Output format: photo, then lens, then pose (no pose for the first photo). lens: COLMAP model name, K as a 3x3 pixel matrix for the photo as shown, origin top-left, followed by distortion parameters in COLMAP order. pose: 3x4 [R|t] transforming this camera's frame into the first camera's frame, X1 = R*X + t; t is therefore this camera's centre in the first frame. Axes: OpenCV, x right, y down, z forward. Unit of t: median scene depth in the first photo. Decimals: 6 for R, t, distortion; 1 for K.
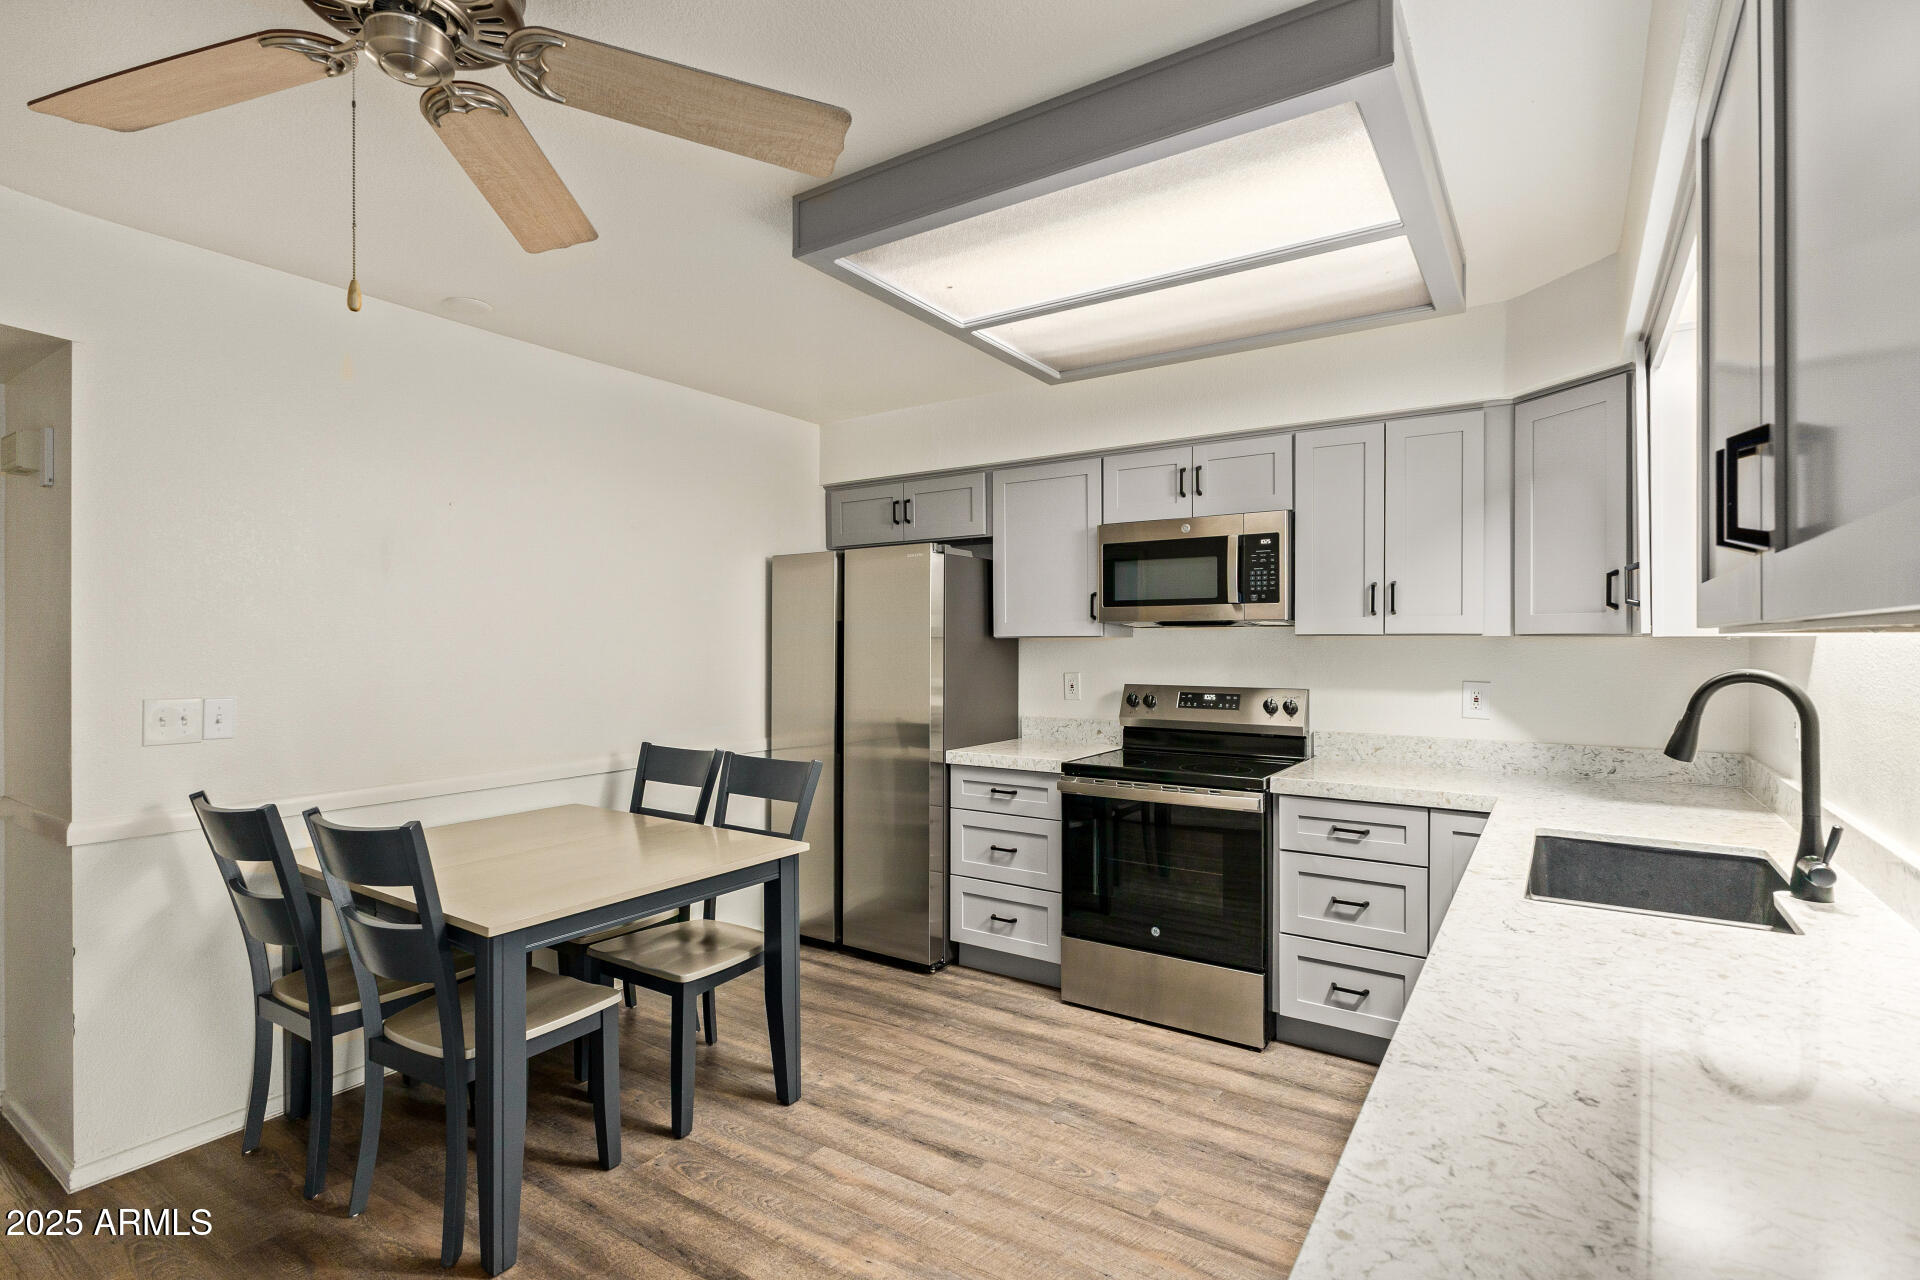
lens RADIAL K [[908.2, 0, 961.0], [0, 908.2, 637.3], [0, 0, 1]] dist [-0.002884, 0.000291]
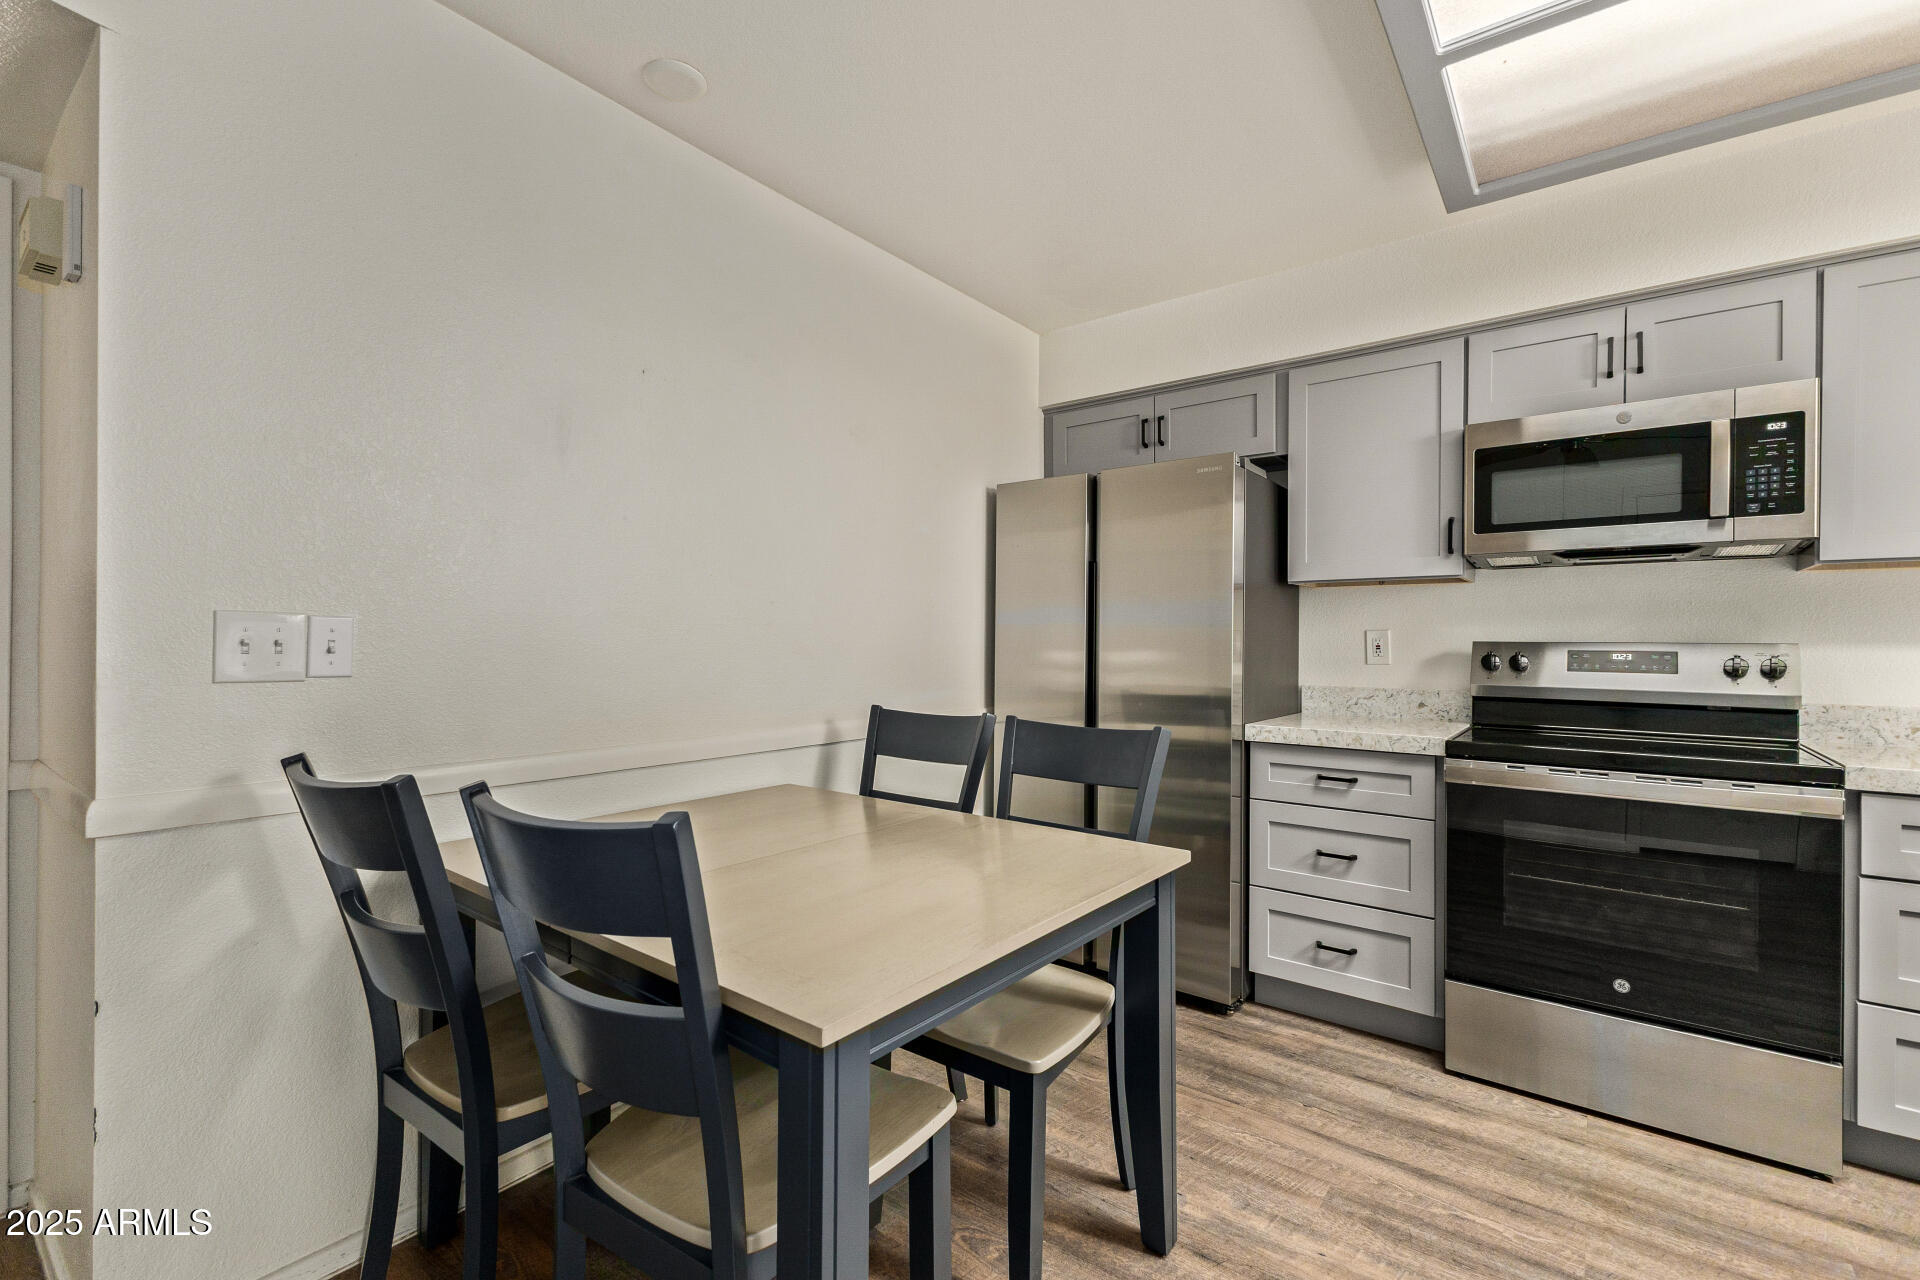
lens RADIAL K [[833.5, 0, 957.6], [0, 833.5, 639.3], [0, 0, 1]] dist [0.013595, -0.004574]
pose [[0.997699, 0.008516, -0.067256, -0.265535], [-0.008317, 0.999960, 0.003243, 0.065635], [0.067281, -0.002676, 0.997731, 0.347006]]
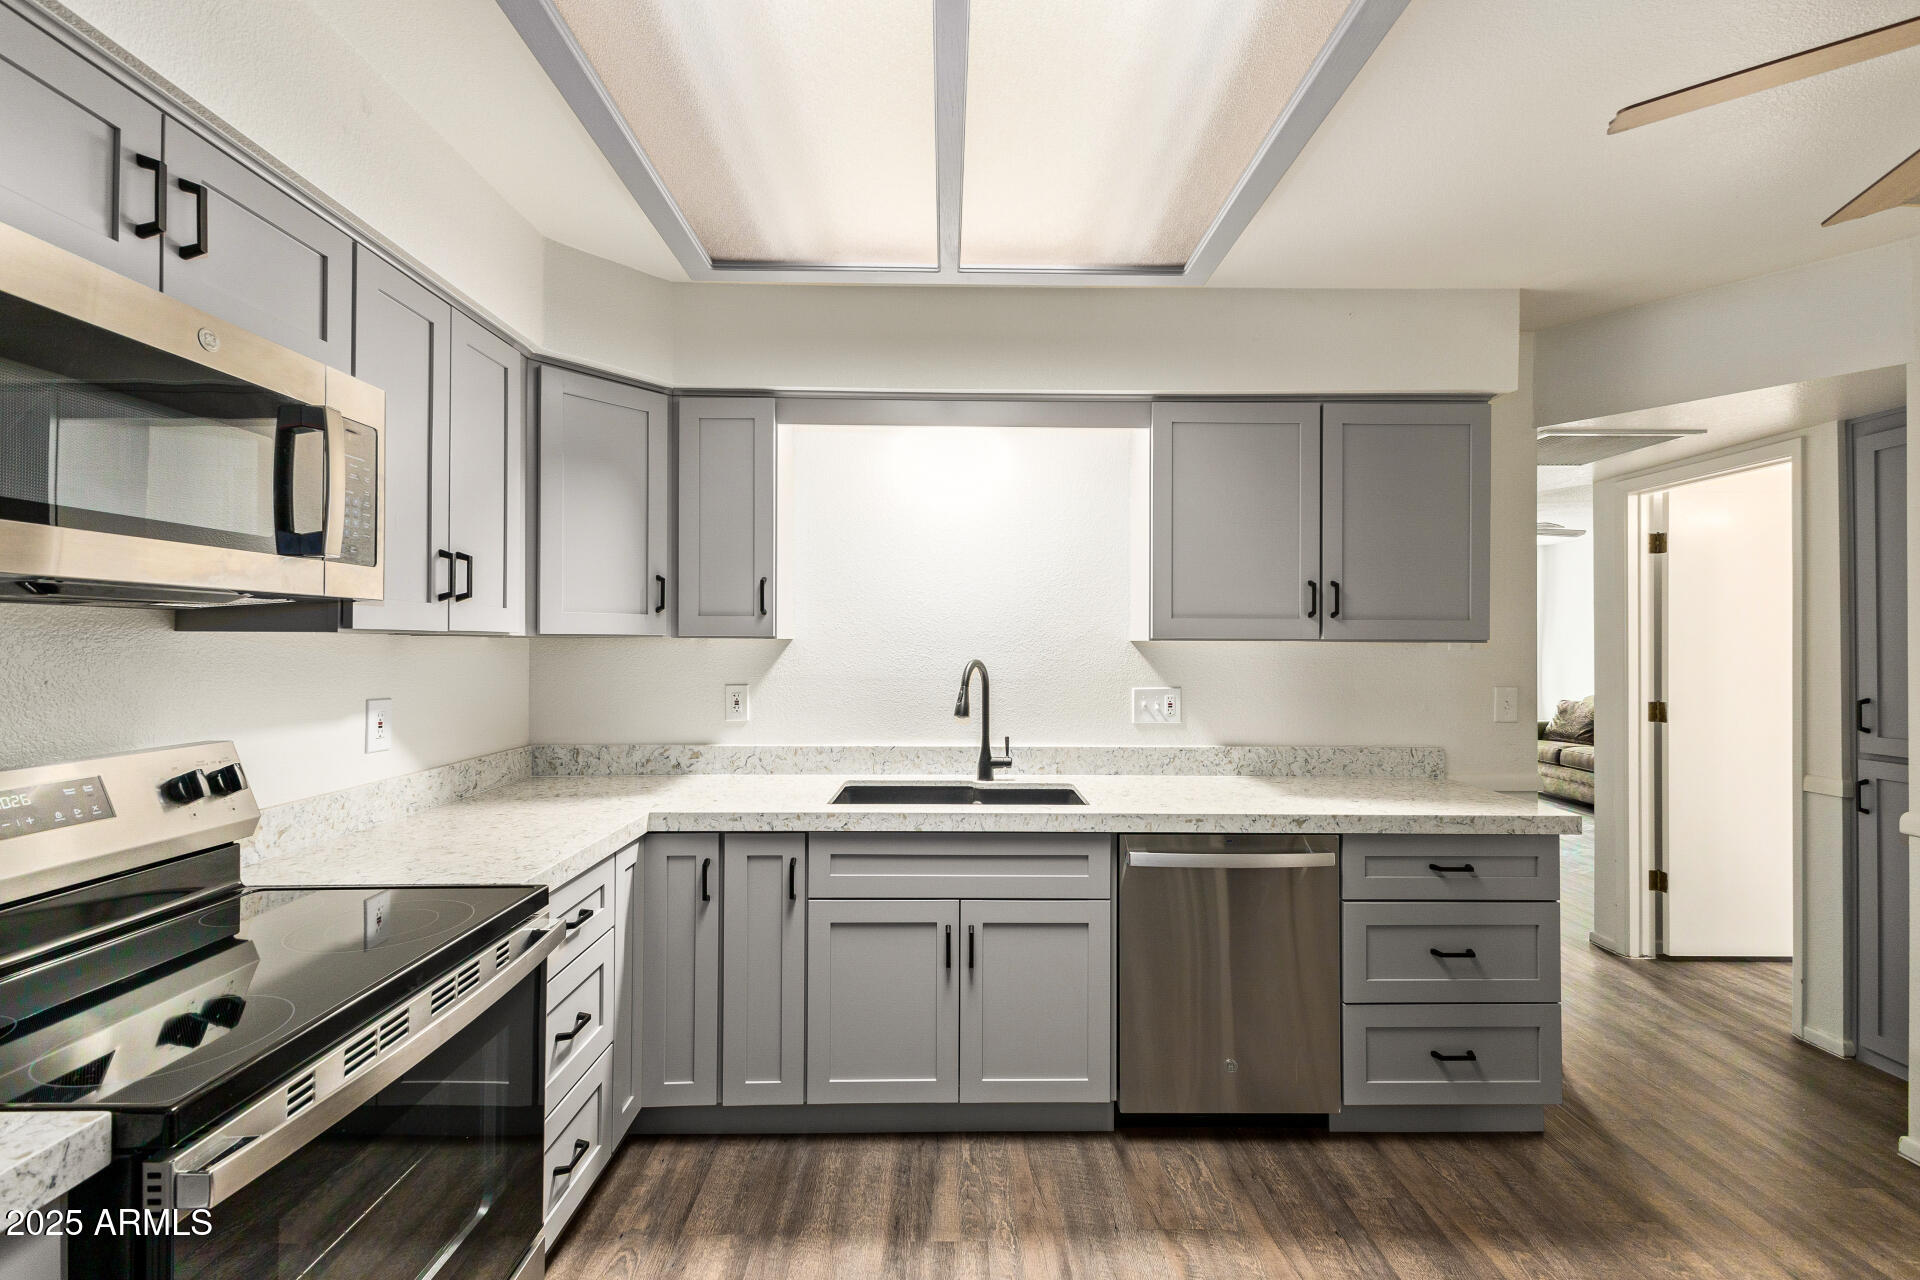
lens RADIAL K [[833.5, 0, 963.6], [0, 833.5, 638.6], [0, 0, 1]] dist [0.013595, -0.004574]
pose [[-0.567513, 0.000823, 0.823364, -0.244220], [-0.006165, 0.999967, -0.005249, 0.002574], [-0.823341, -0.008055, -0.567490, 1.077063]]
